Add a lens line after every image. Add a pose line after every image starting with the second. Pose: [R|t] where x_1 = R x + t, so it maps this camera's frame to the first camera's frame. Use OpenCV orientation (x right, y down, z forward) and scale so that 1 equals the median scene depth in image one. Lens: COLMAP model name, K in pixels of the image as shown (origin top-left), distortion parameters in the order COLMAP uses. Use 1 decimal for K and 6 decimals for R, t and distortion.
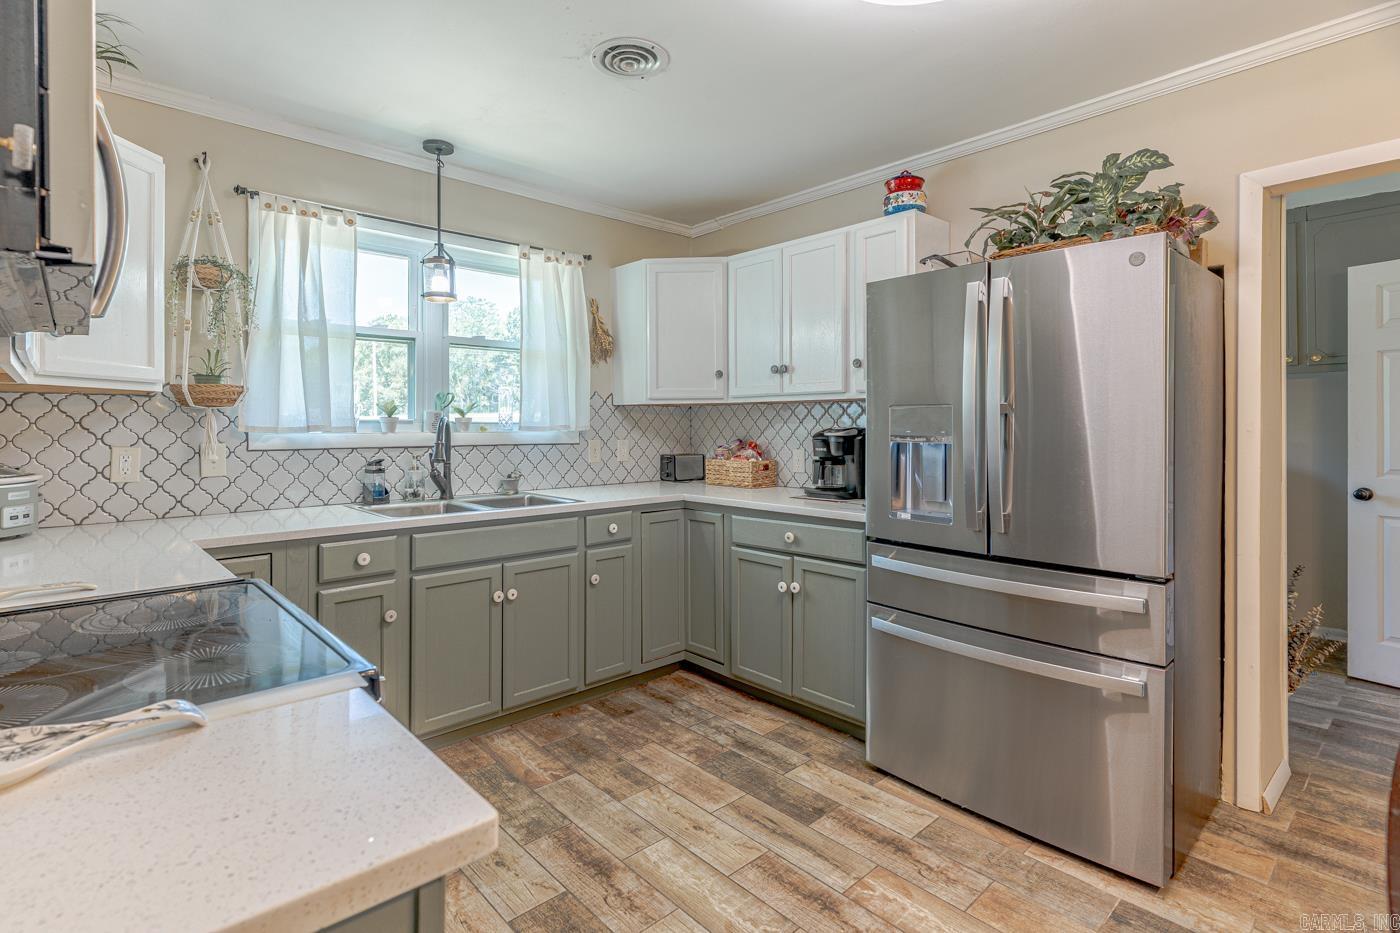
lens RADIAL K [[683.8, 0, 639.6], [0, 683.8, 426.6], [0, 0, 1]] dist [-0.000667, 0.001584]
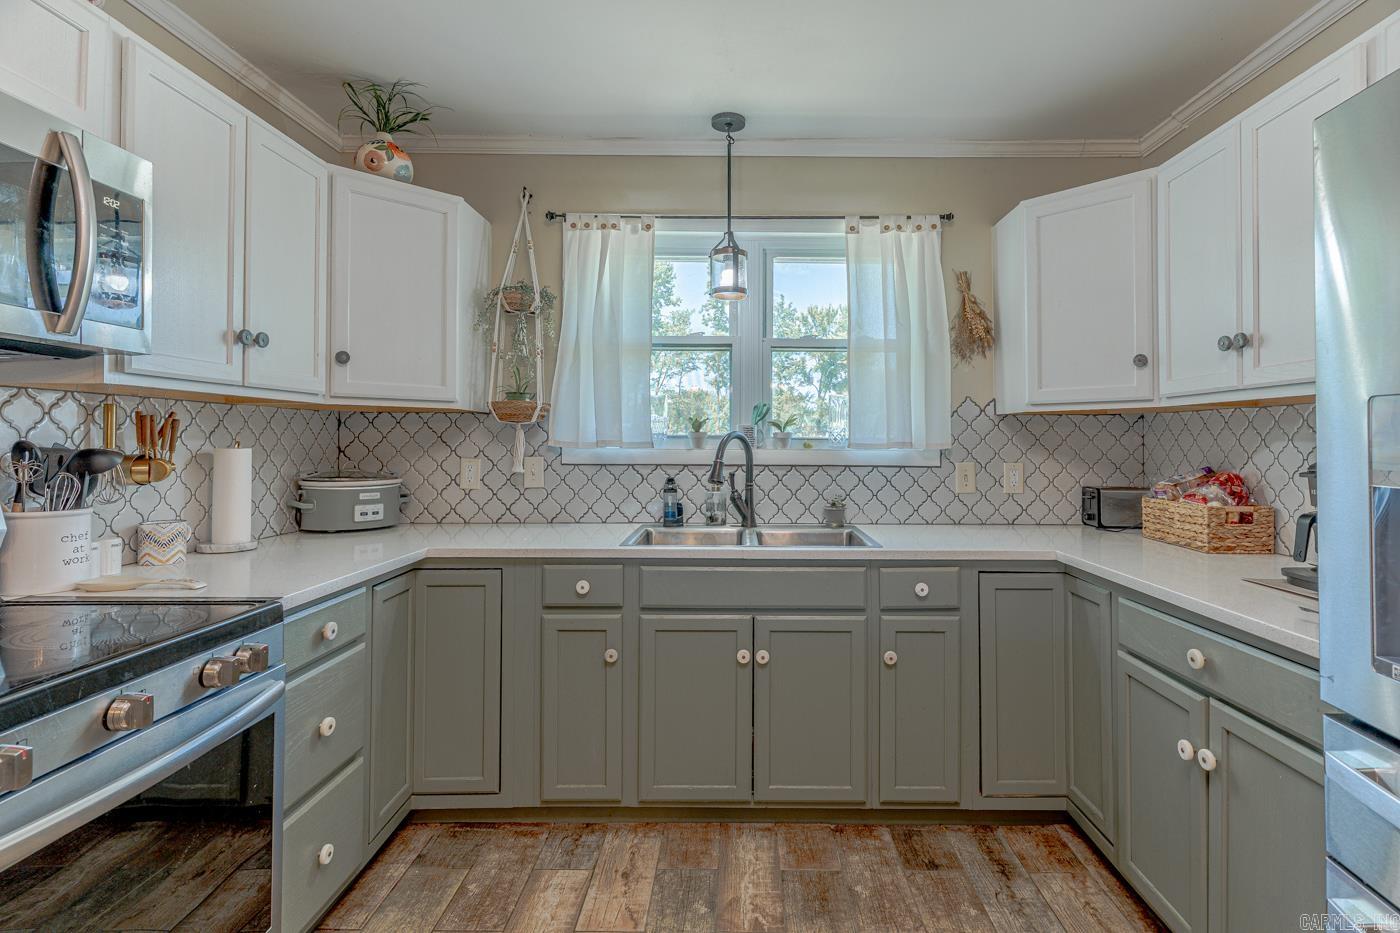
lens RADIAL K [[683.8, 0, 694.0], [0, 683.8, 431.2], [0, 0, 1]] dist [-0.000667, 0.001584]
pose [[0.764322, -0.003988, -0.644823, 0.227628], [-0.007461, 0.999859, -0.015027, -0.000942], [0.644792, 0.016297, 0.764184, 0.303292]]
